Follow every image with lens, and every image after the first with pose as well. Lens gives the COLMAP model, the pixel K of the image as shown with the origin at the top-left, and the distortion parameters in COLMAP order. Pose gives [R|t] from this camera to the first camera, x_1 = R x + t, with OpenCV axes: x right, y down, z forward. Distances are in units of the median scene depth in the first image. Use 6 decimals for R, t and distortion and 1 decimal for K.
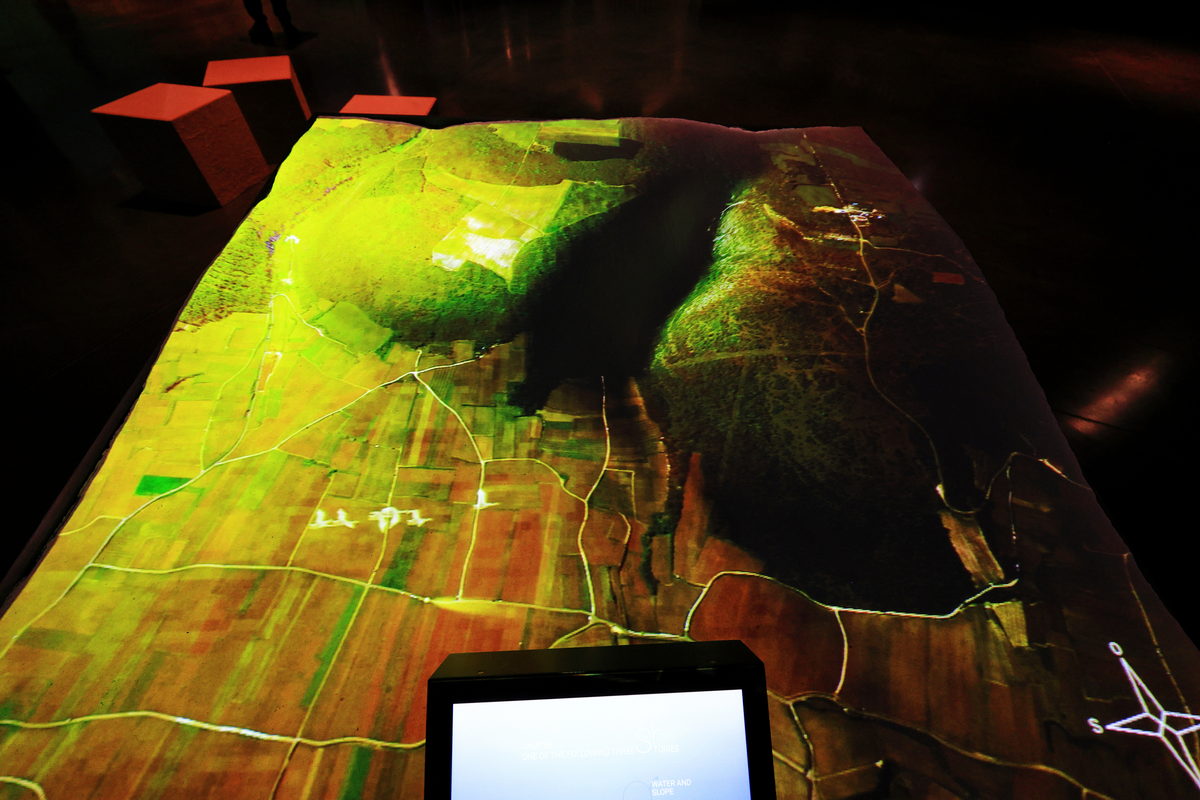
lens RADIAL K [[490.6, 0, 598.3], [0, 490.6, 400.0], [0, 0, 1]] dist [0.004274, 0.000539]
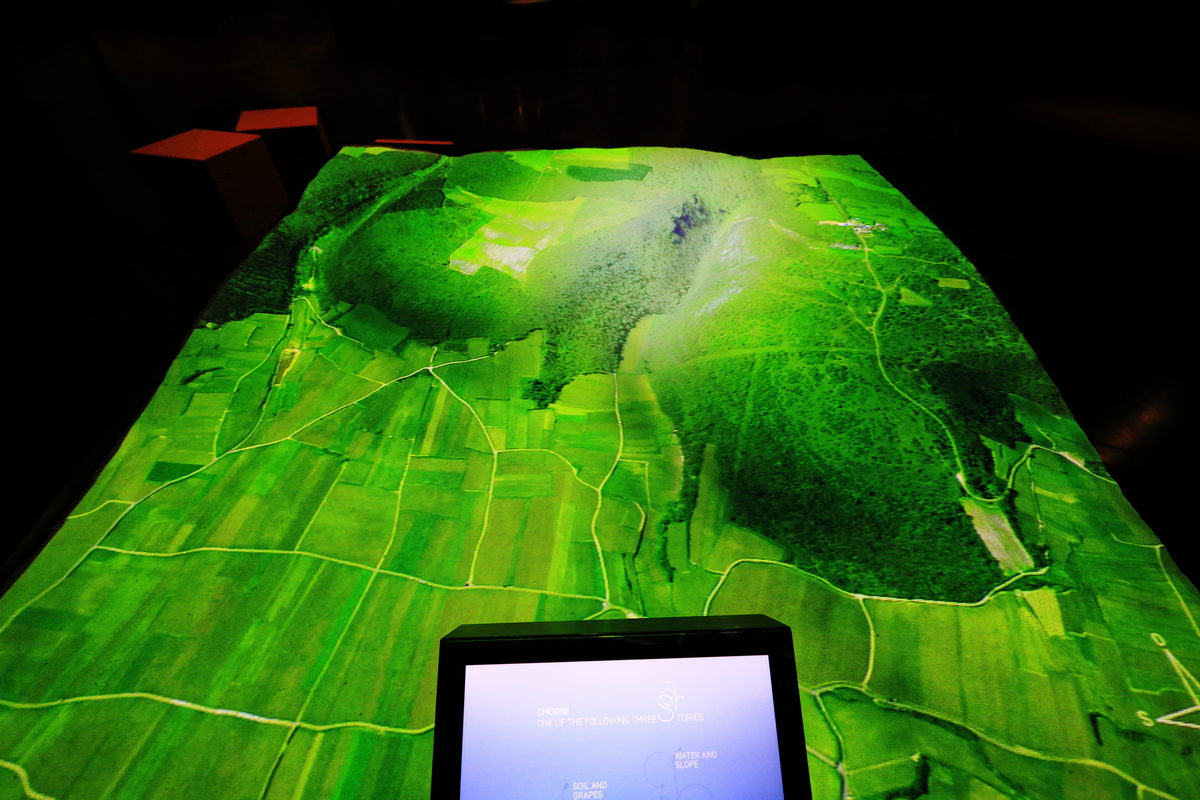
lens RADIAL K [[490.6, 0, 599.1], [0, 490.6, 392.2], [0, 0, 1]] dist [0.004274, 0.000539]
pose [[0.999948, 0.006216, -0.008029, -0.020453], [-0.006952, 0.995436, -0.095174, 0.112339], [0.007401, 0.095225, 0.995428, -0.000327]]
